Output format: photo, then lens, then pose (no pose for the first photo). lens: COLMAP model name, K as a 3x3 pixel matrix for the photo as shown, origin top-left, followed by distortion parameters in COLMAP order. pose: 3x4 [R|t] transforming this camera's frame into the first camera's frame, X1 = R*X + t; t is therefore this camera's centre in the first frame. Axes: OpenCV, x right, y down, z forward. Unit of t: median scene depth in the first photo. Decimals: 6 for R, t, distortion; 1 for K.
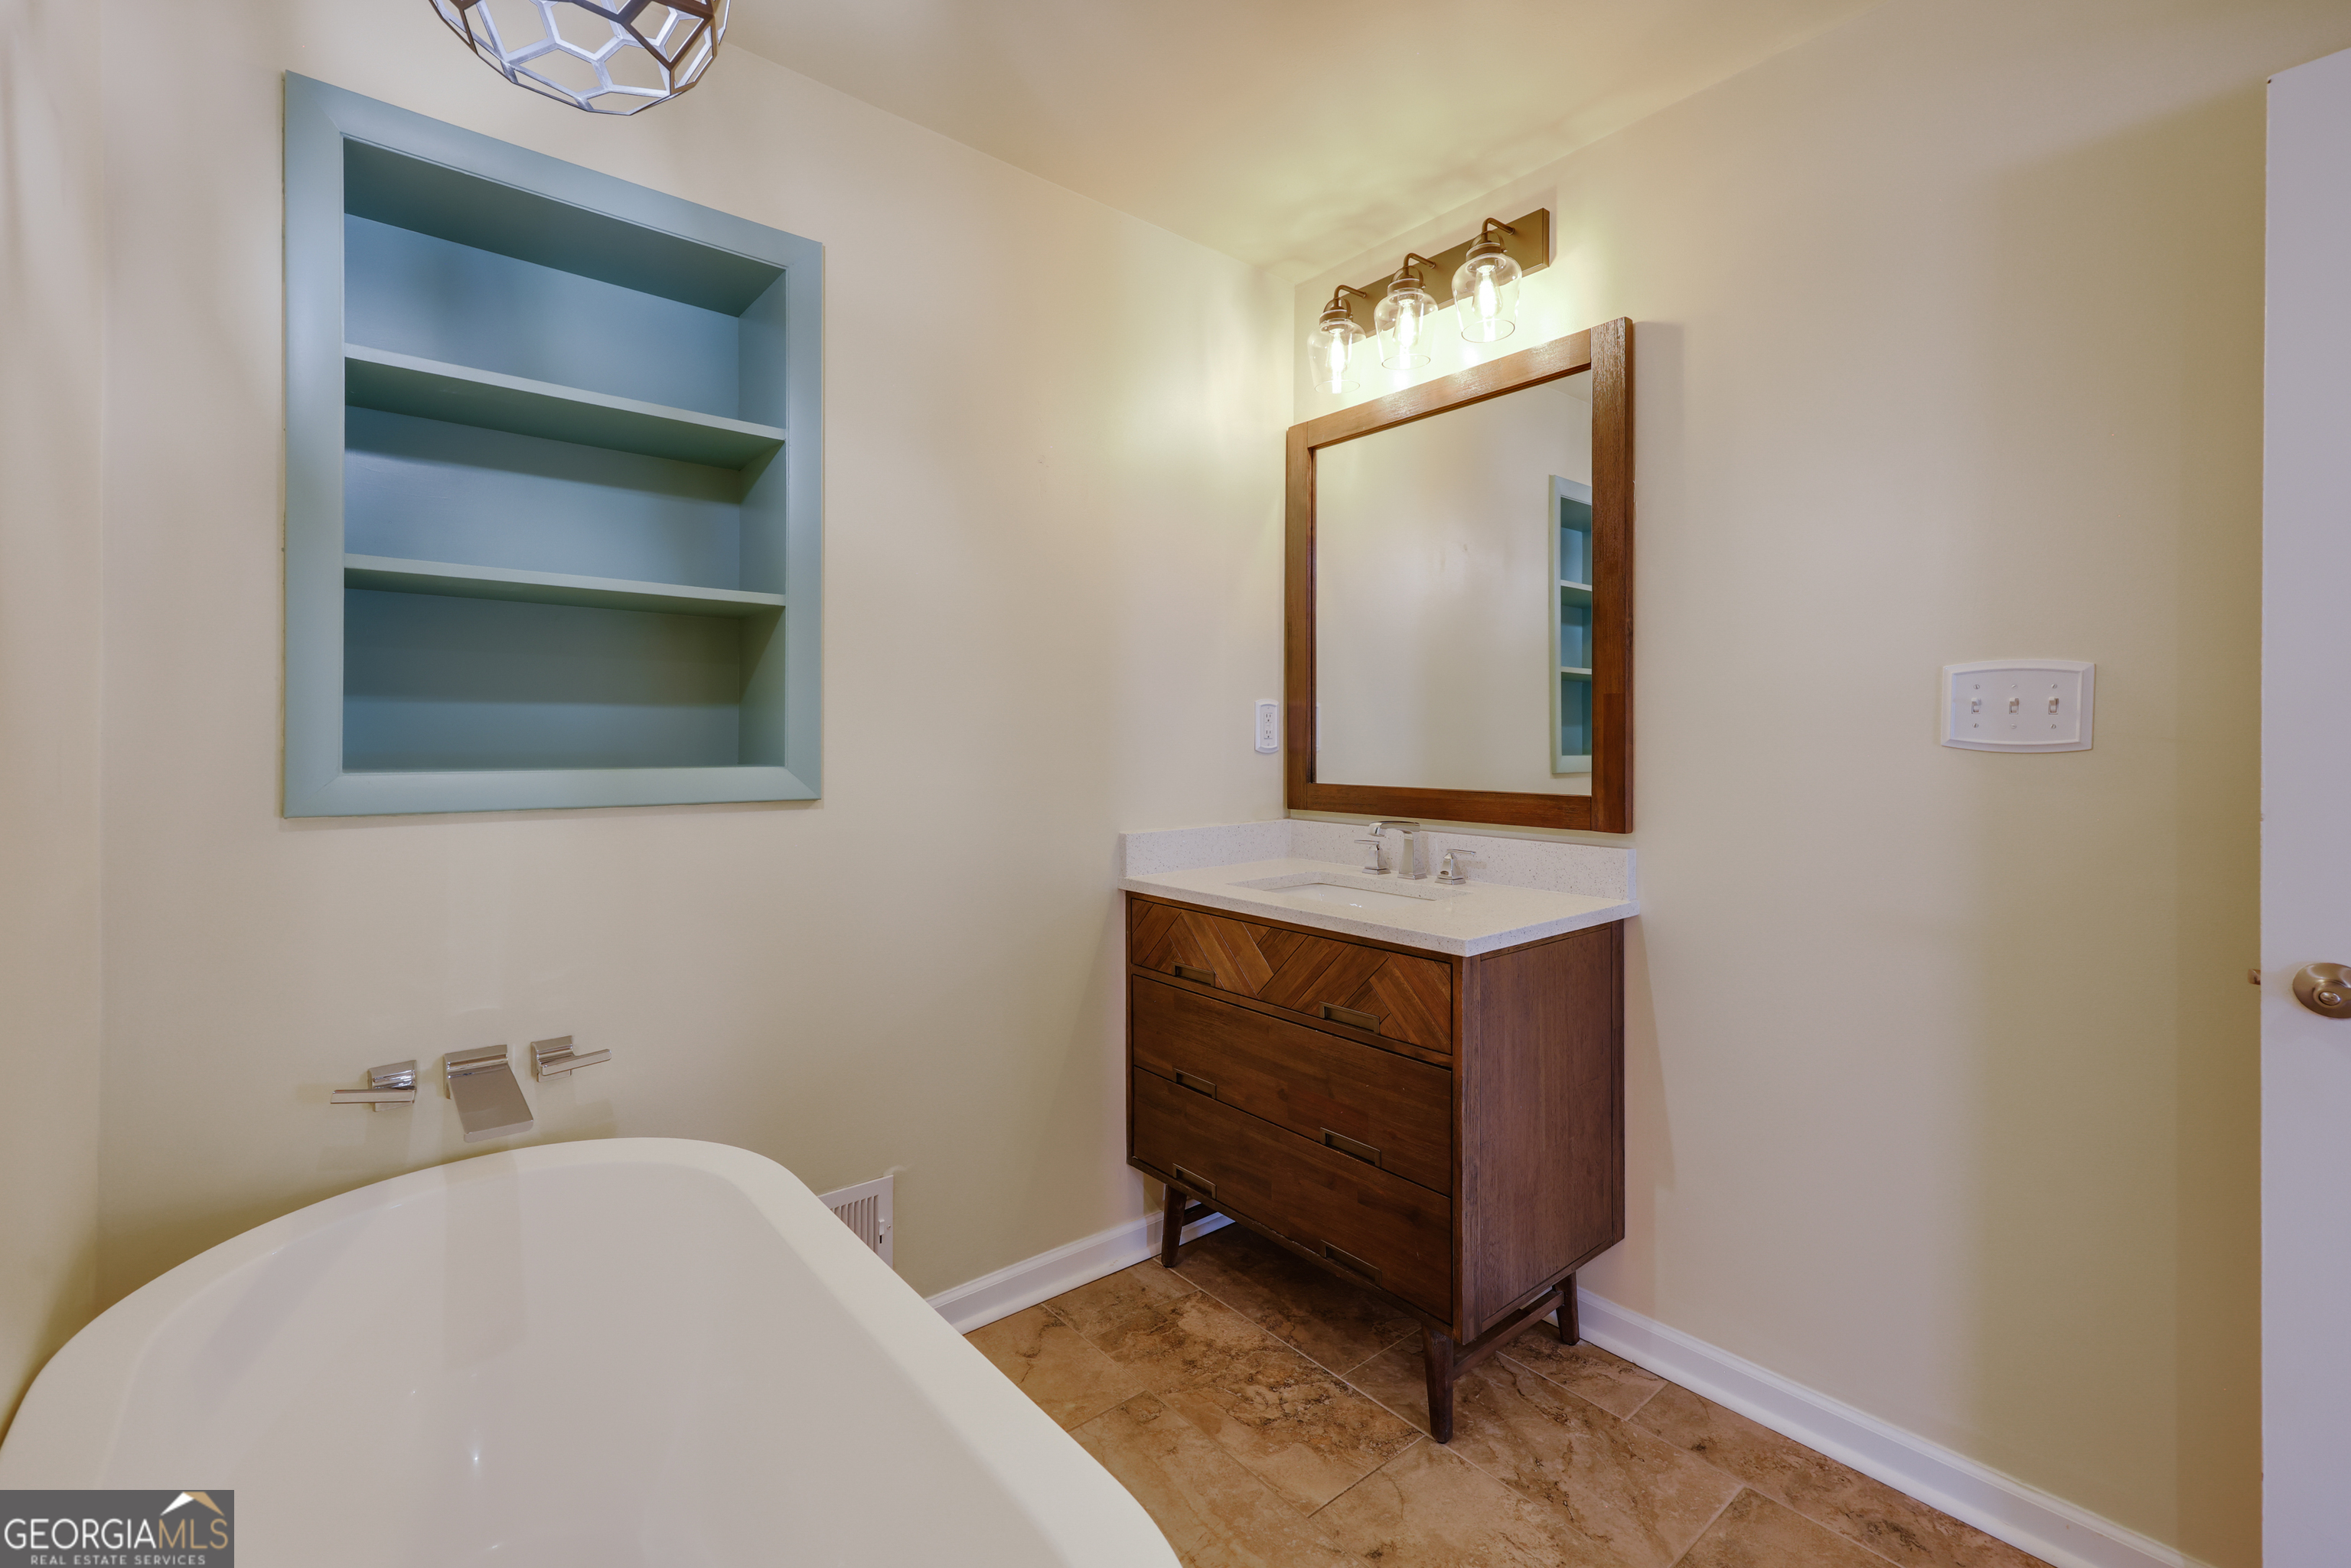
lens RADIAL K [[1013.1, 0, 1198.5], [0, 1013.1, 739.1], [0, 0, 1]] dist [-0.014184, -0.000034]
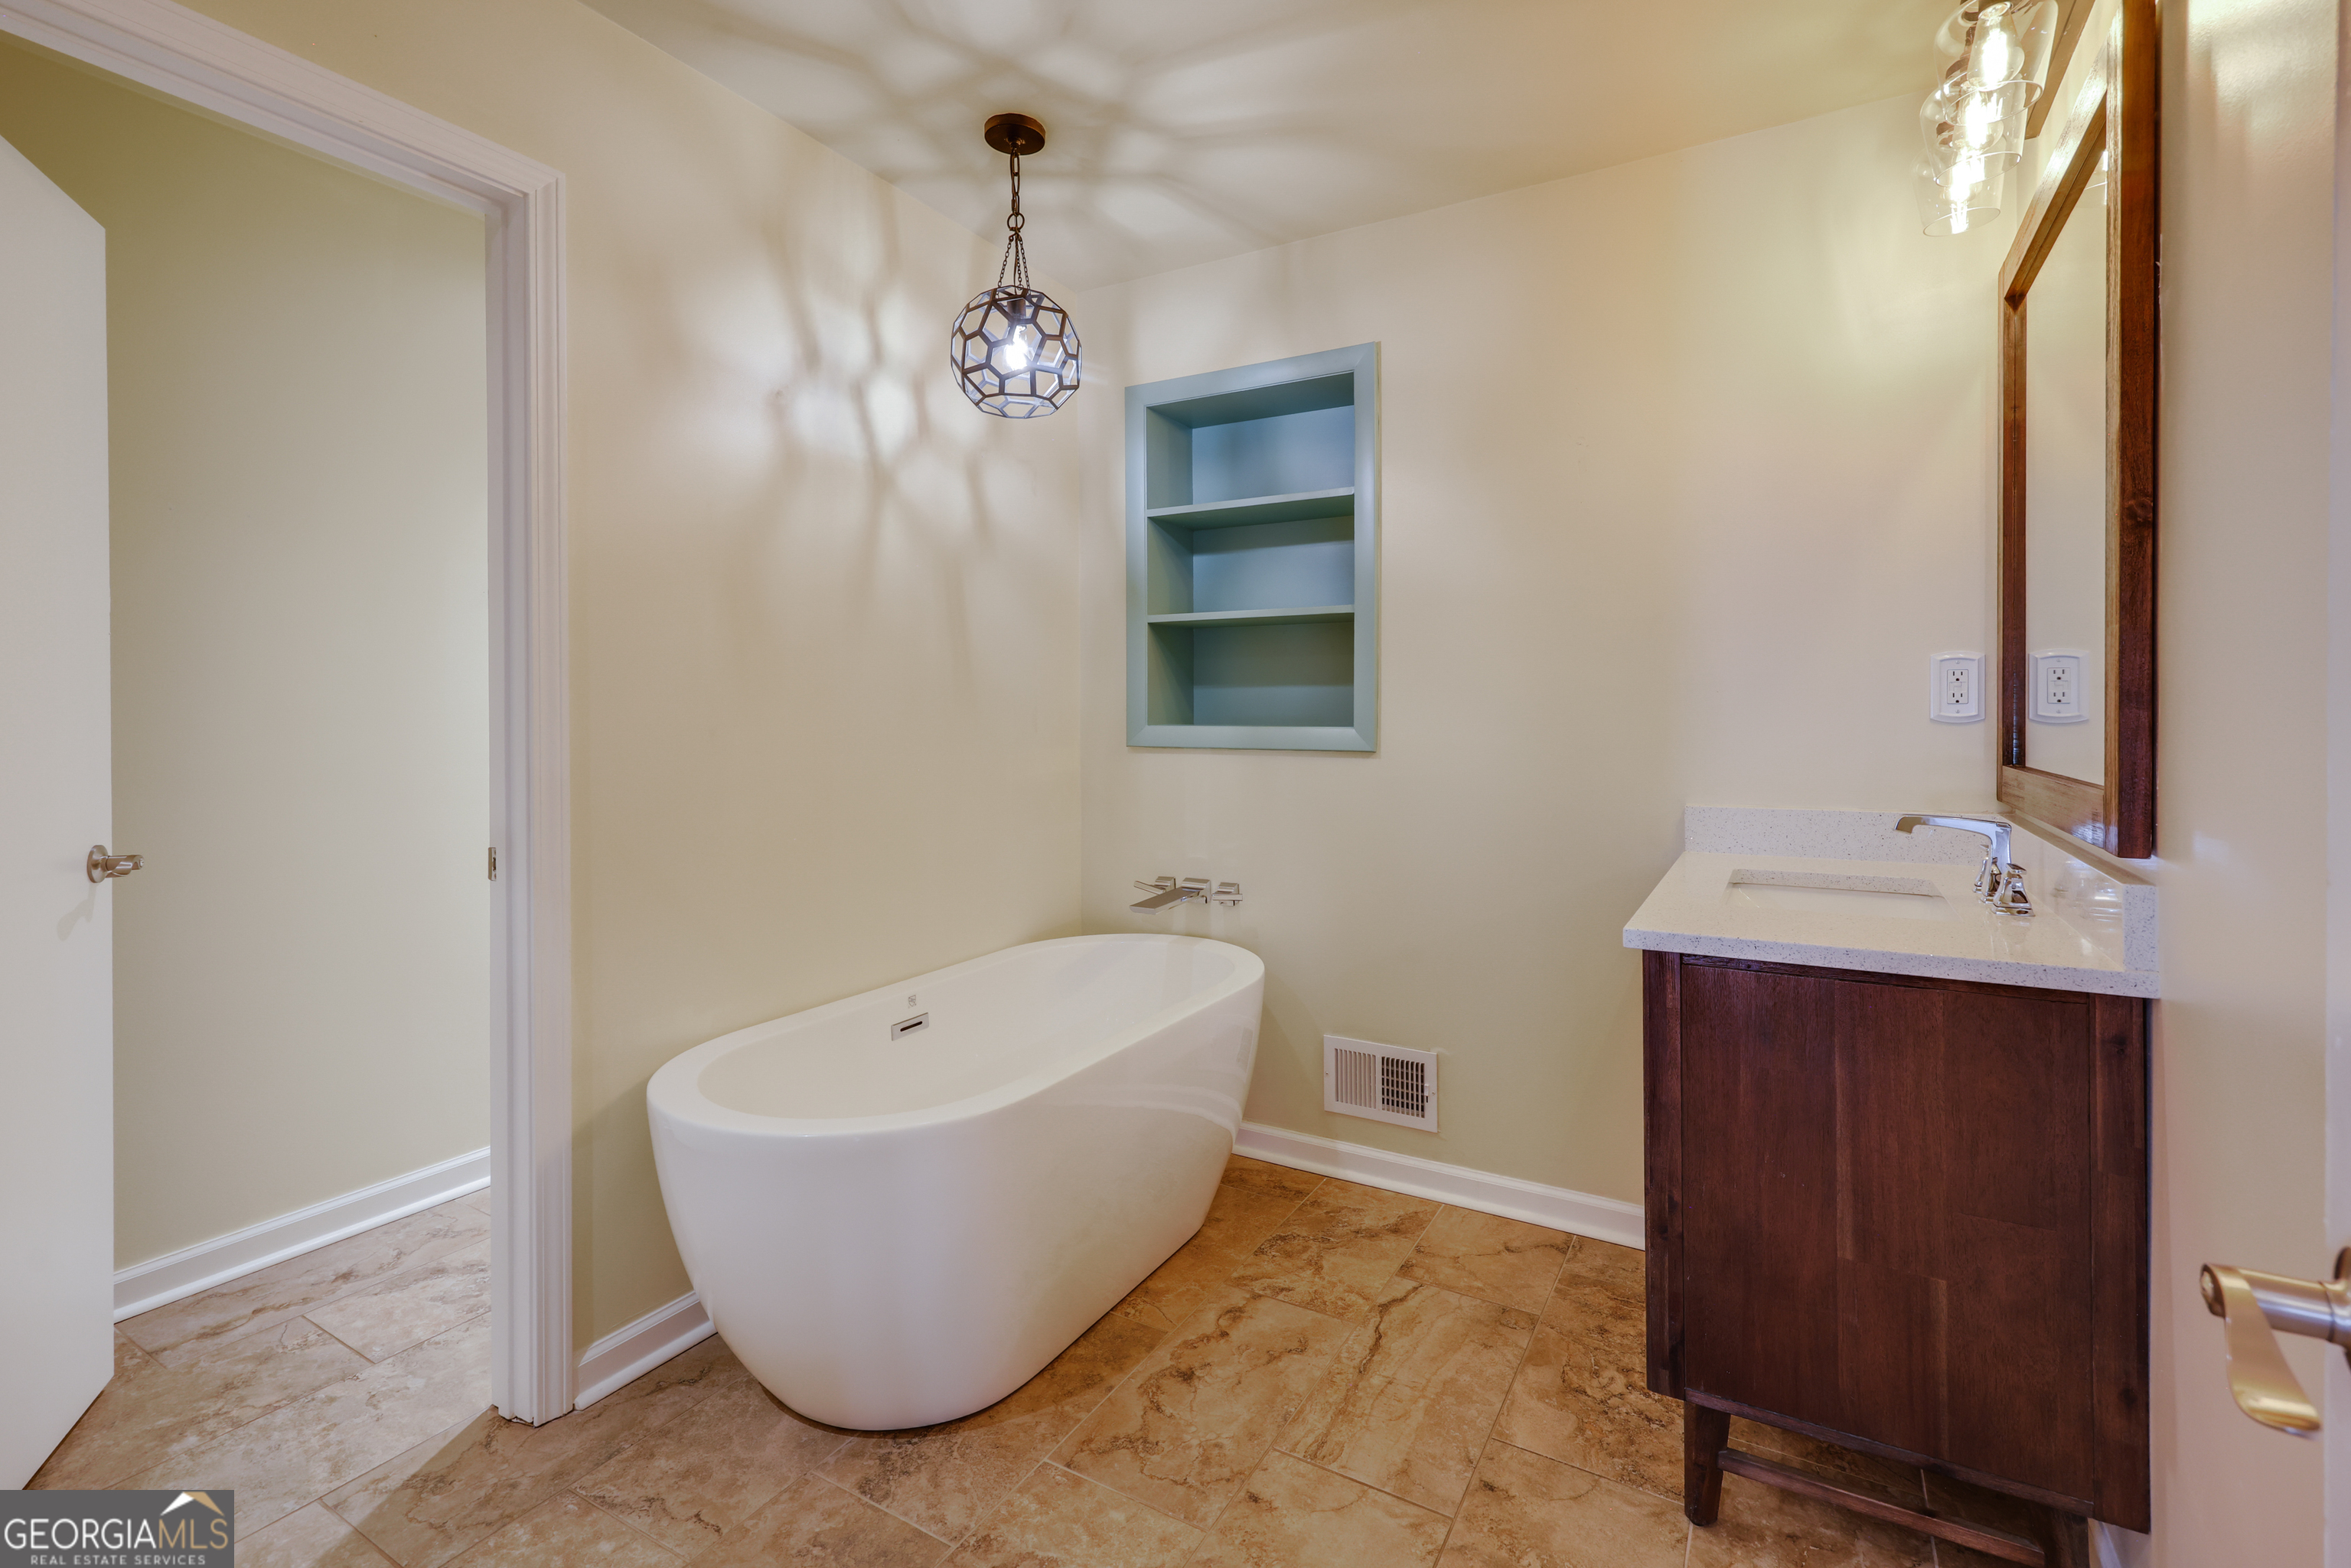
lens RADIAL K [[1096.1, 0, 1171.3], [0, 1096.1, 713.8], [0, 0, 1]] dist [-0.001028, -0.000255]
pose [[0.316283, 0.001875, -0.948663, 0.955532], [0.007165, 0.999965, 0.004365, -0.000563], [0.948638, -0.008178, 0.316259, 0.274052]]
